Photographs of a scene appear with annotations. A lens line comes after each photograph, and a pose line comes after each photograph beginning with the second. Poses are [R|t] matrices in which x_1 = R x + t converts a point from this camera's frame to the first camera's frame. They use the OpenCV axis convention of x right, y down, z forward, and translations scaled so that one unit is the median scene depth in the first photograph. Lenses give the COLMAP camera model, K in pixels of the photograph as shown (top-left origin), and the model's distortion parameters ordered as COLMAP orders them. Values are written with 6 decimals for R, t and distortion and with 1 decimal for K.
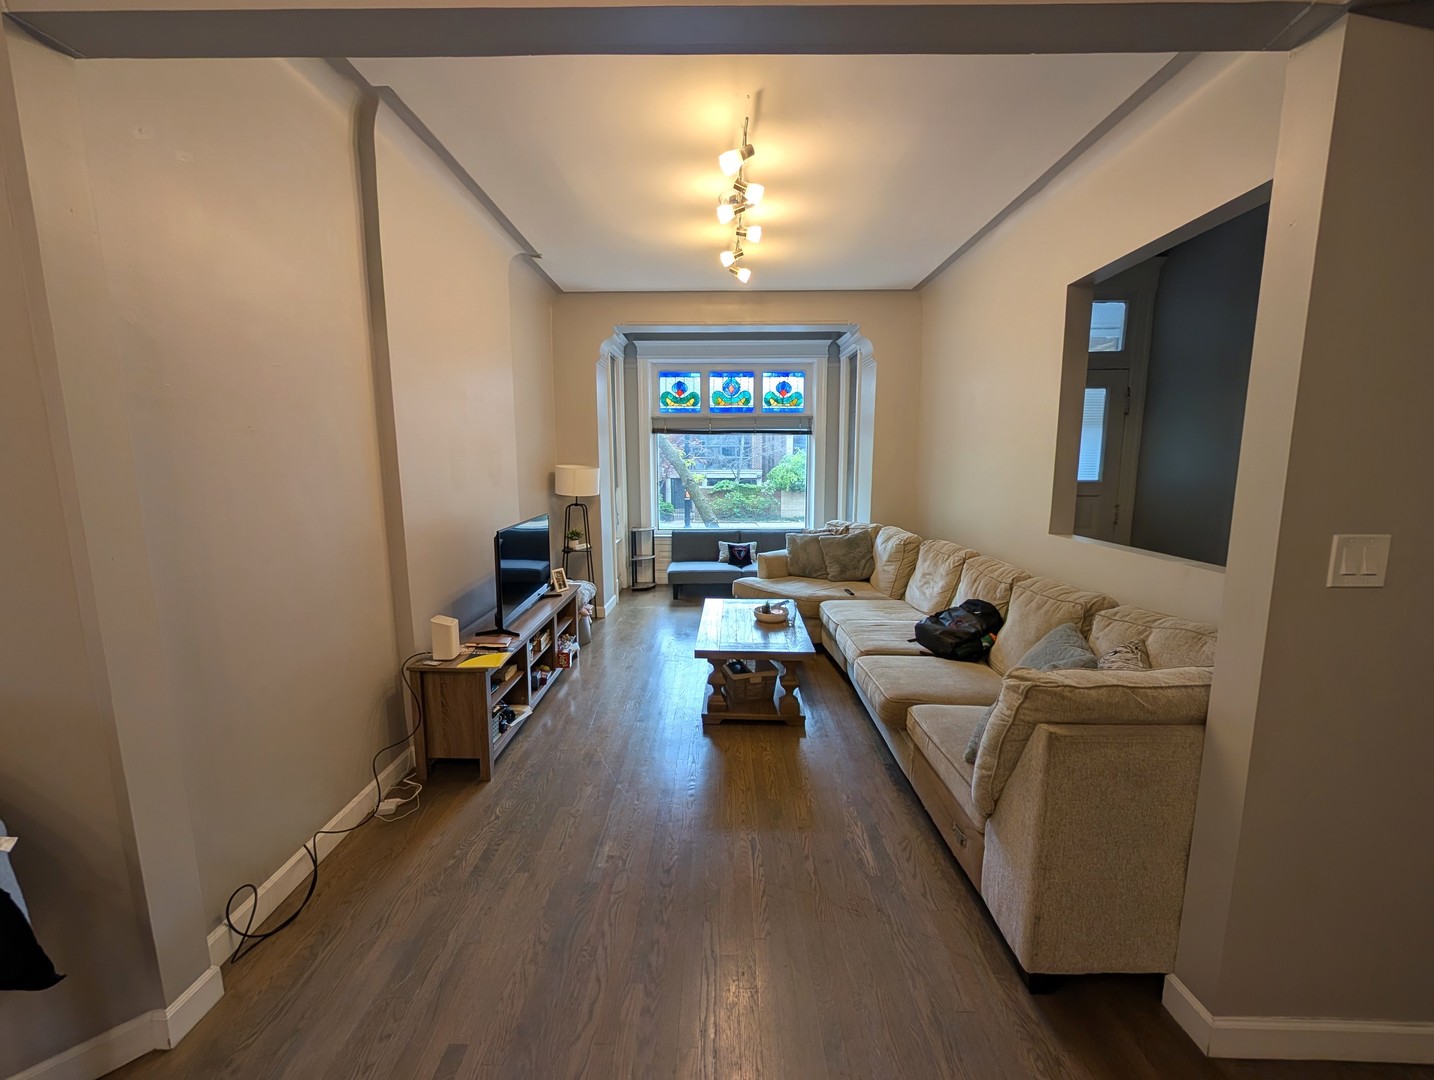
lens RADIAL K [[540.9, 0, 712.4], [0, 540.9, 537.0], [0, 0, 1]] dist [-0.000672, 0.000023]
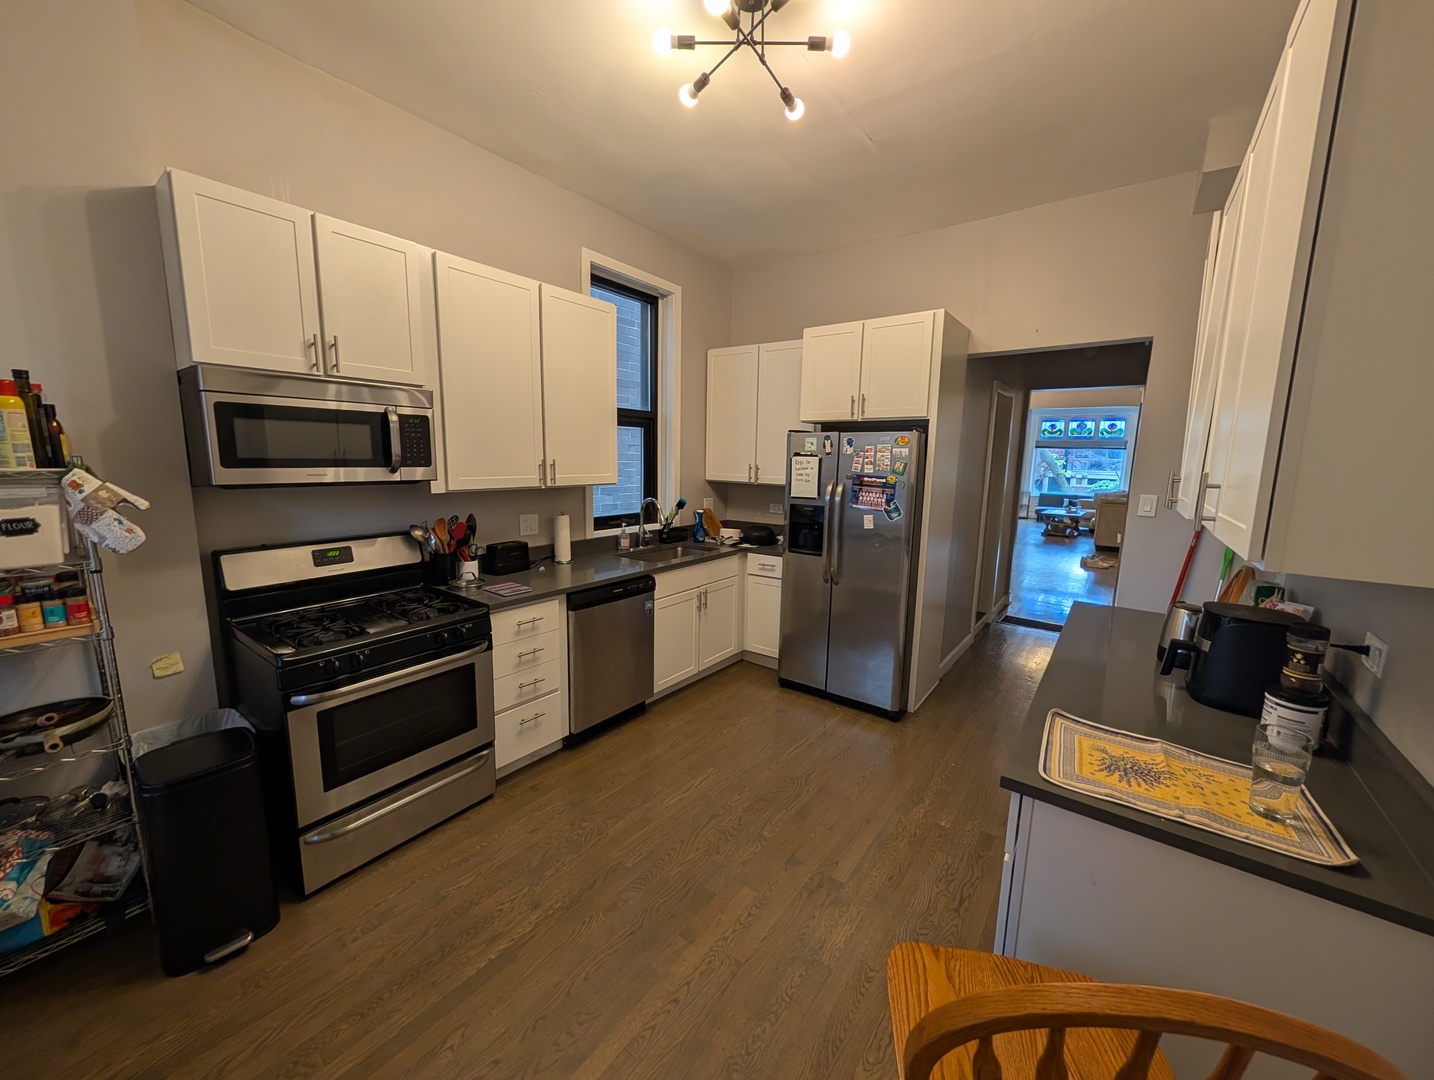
lens RADIAL K [[540.9, 0, 712.4], [0, 540.9, 537.0], [0, 0, 1]] dist [-0.000672, 0.000023]
pose [[0.803665, 0.107149, -0.585356, 0.156846], [-0.104462, 0.993784, 0.038490, 0.215017], [0.585841, 0.030214, 0.809862, -1.508538]]
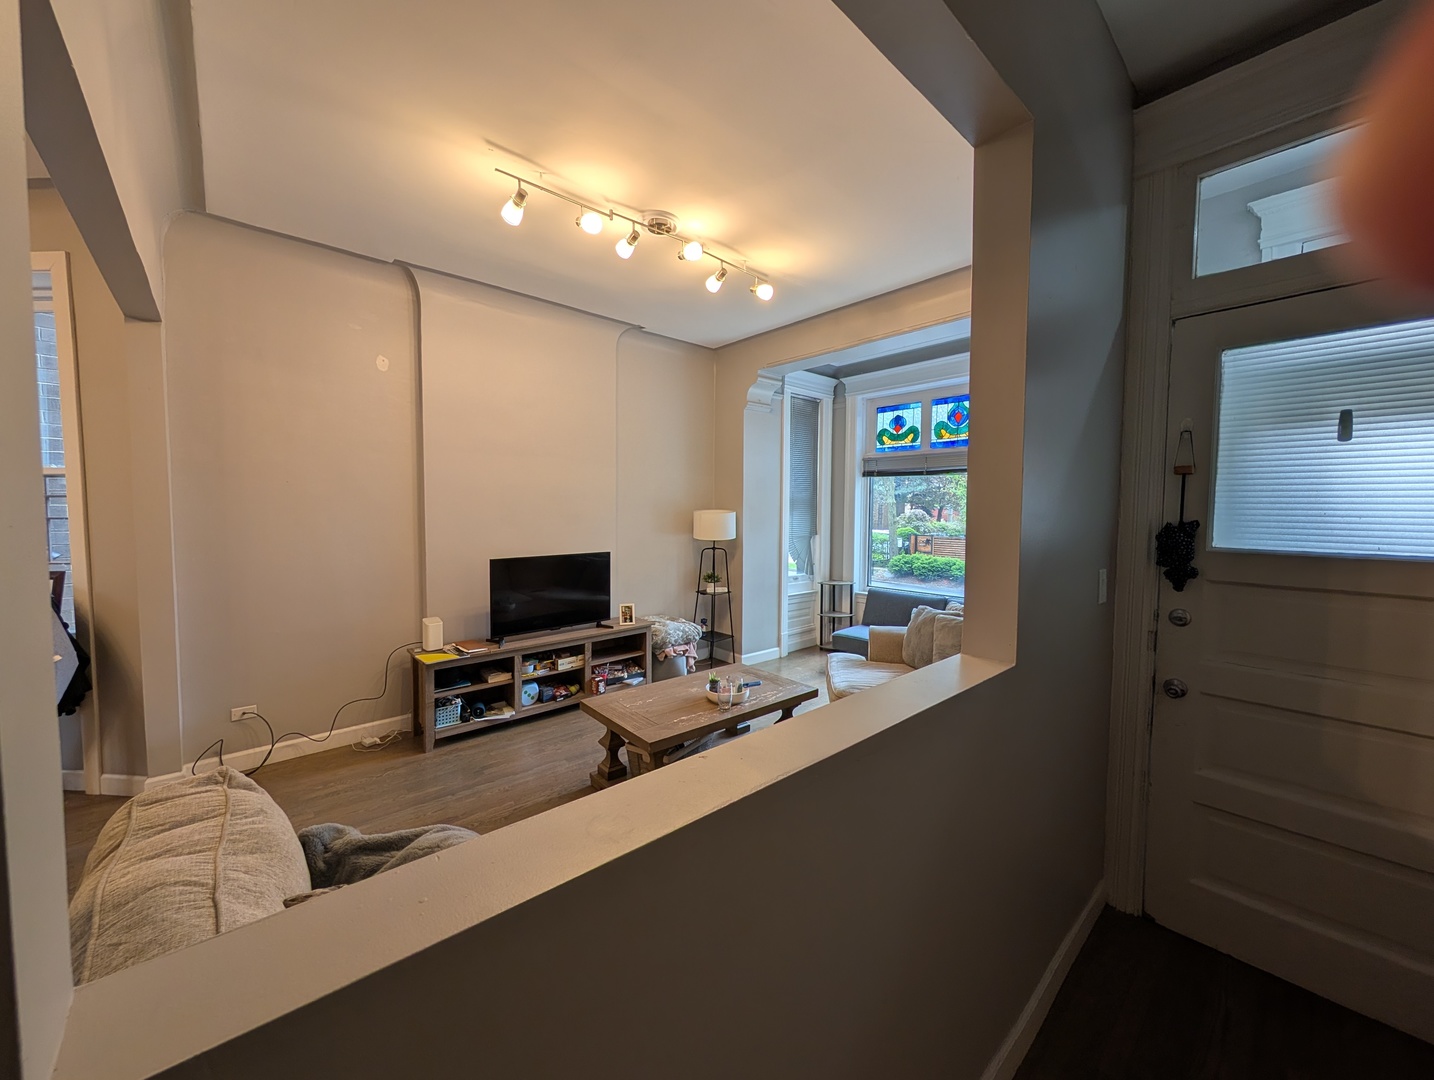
lens RADIAL K [[540.9, 0, 712.4], [0, 540.9, 537.0], [0, 0, 1]] dist [-0.000672, 0.000023]
pose [[0.676612, 0.045096, -0.734958, 0.379295], [-0.109912, 0.993126, -0.040250, -0.030175], [0.728091, 0.108014, 0.676917, 0.229212]]
